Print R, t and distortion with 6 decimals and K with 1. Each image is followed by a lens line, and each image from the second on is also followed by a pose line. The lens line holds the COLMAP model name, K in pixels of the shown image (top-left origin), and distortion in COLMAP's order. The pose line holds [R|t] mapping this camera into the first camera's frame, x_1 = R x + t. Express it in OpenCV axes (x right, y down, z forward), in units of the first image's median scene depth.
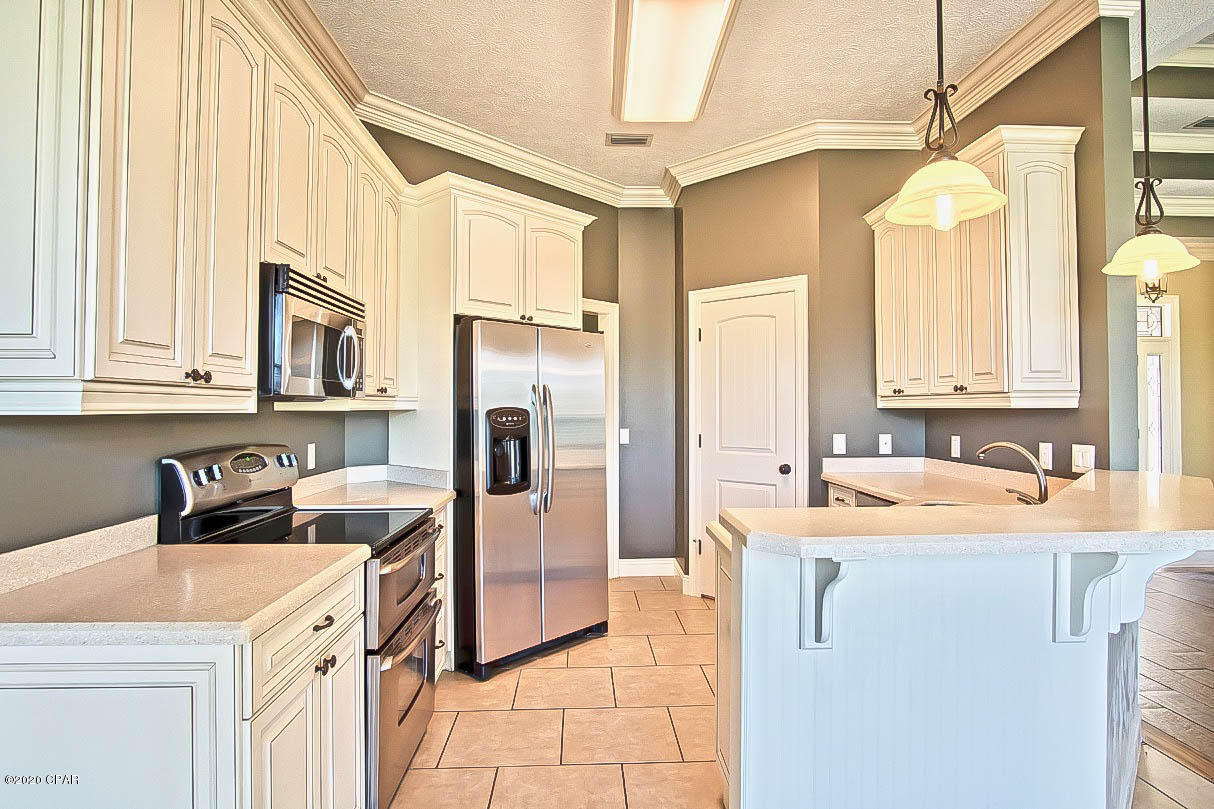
lens RADIAL K [[653.0, 0, 606.9], [0, 653.0, 401.6], [0, 0, 1]] dist [-0.028578, -0.000499]
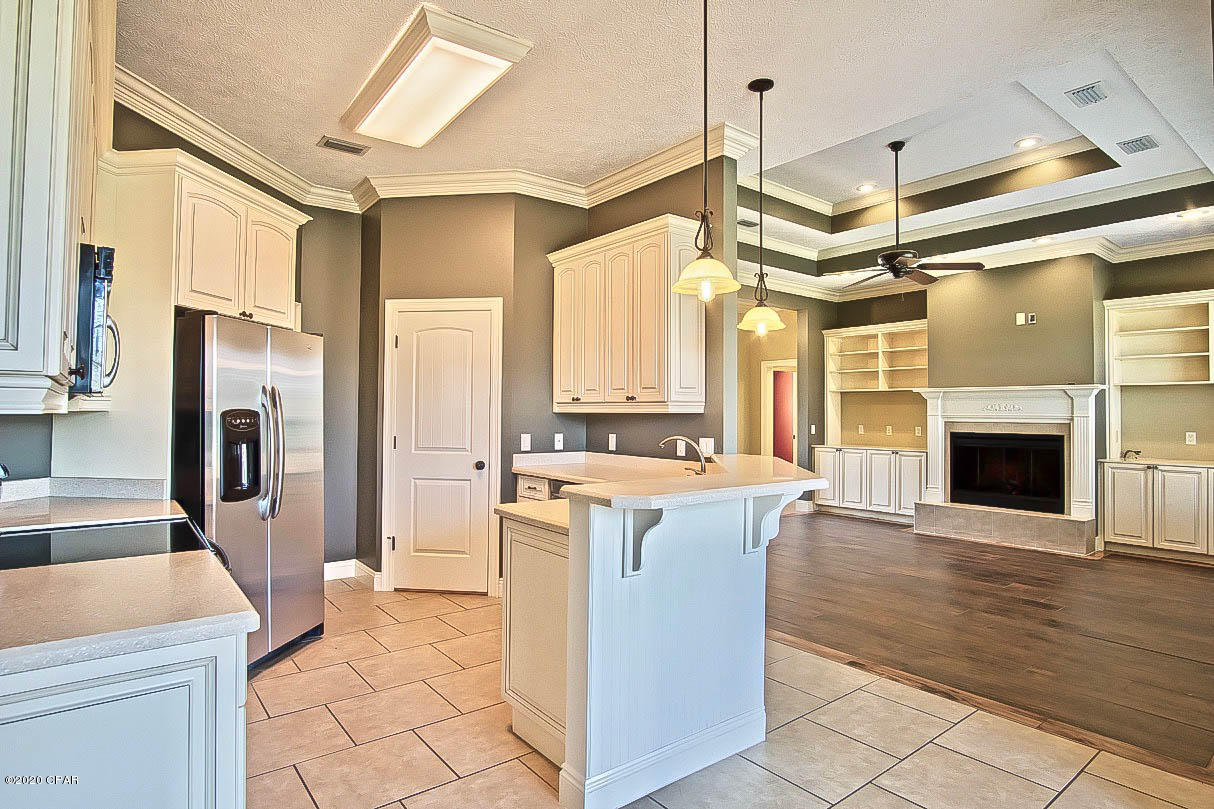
lens RADIAL K [[653.0, 0, 607.6], [0, 653.0, 404.4], [0, 0, 1]] dist [-0.028578, -0.000499]
pose [[0.811927, 0.013262, 0.583609, -0.245686], [-0.012182, 0.999909, -0.005773, 0.001019], [-0.583632, -0.002422, 0.812015, -0.068513]]
